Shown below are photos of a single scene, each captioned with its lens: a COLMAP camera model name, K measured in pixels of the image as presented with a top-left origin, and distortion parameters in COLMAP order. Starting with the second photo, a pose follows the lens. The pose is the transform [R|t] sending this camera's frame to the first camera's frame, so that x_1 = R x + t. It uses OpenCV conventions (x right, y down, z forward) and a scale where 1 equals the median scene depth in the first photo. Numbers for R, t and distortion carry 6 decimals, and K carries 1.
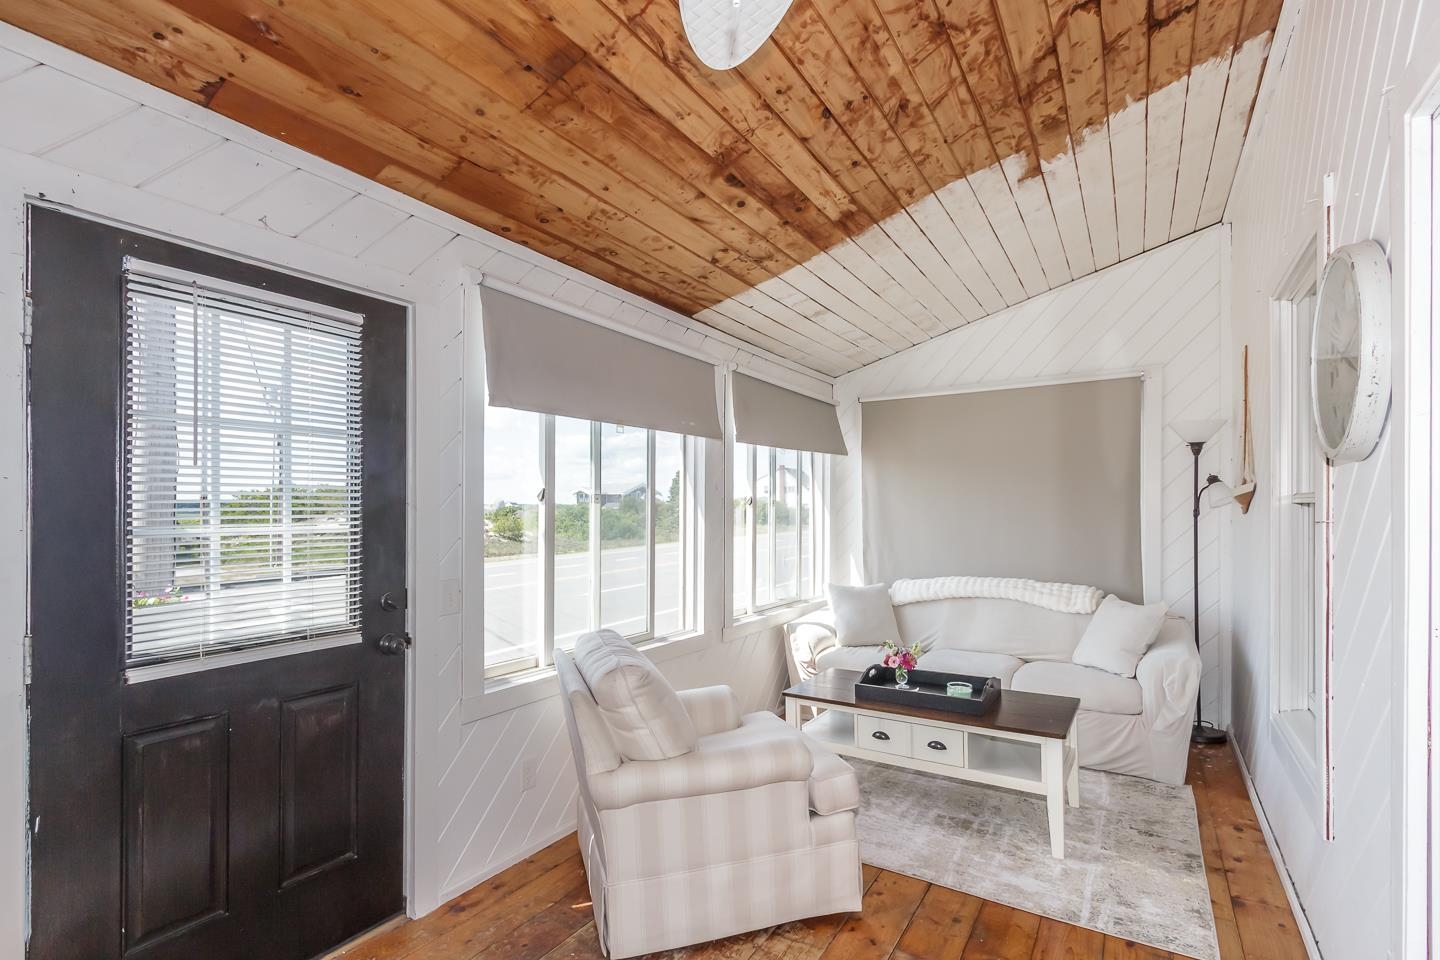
lens RADIAL K [[685.5, 0, 679.9], [0, 685.5, 501.7], [0, 0, 1]] dist [-0.000375, -0.000672]
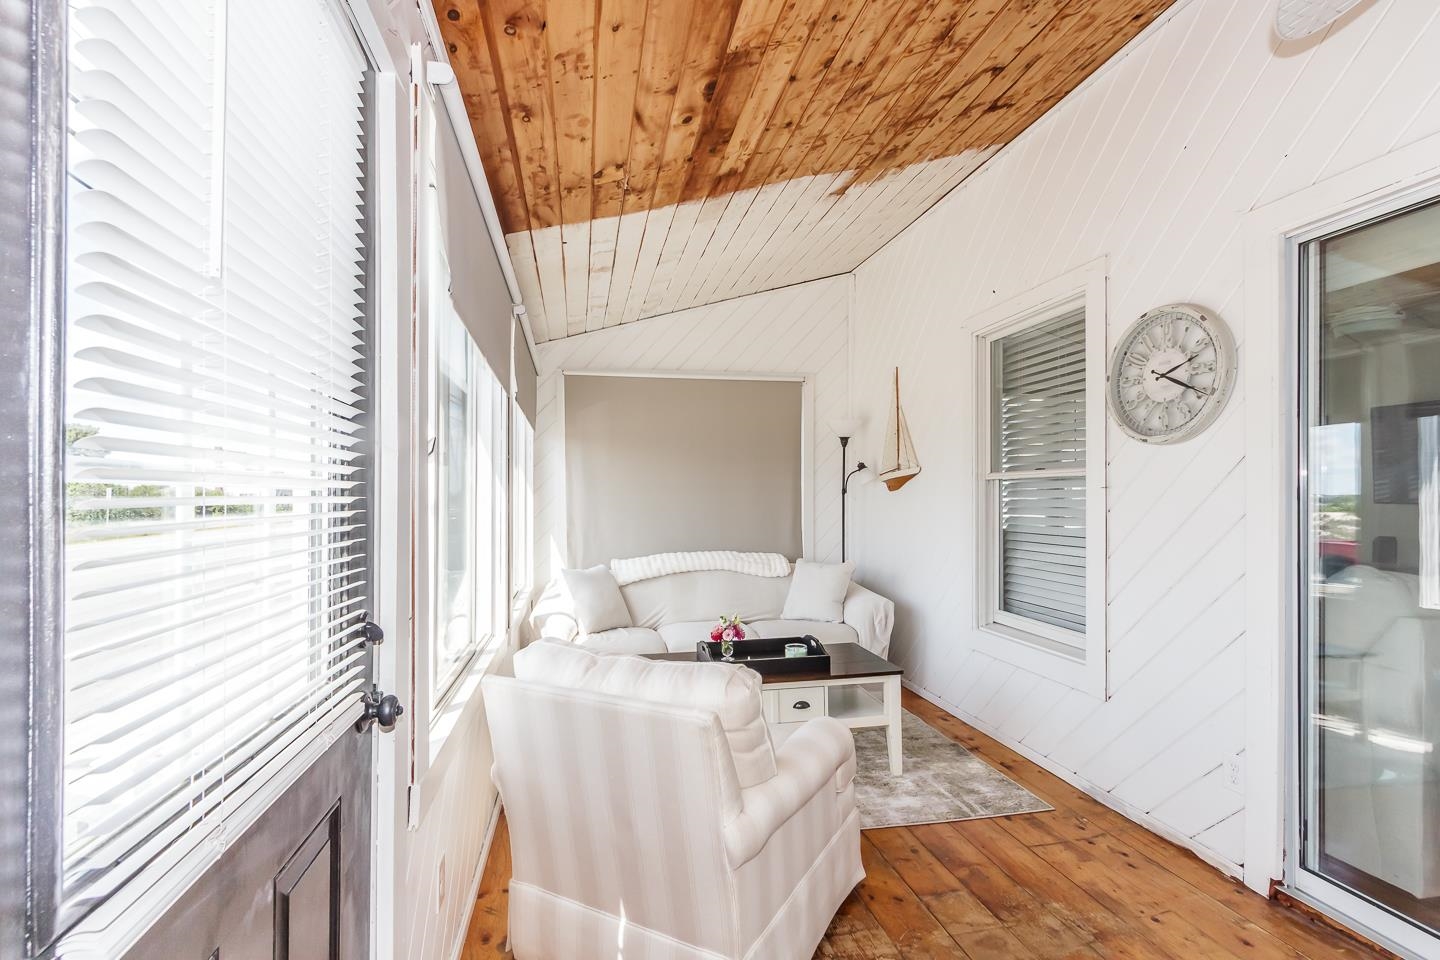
lens RADIAL K [[685.5, 0, 716.4], [0, 685.5, 491.7], [0, 0, 1]] dist [-0.000375, -0.000672]
pose [[0.709479, 0.007508, 0.704687, -0.469153], [-0.005934, 0.999971, -0.004679, 0.034111], [-0.704702, -0.000862, 0.709503, 0.351707]]
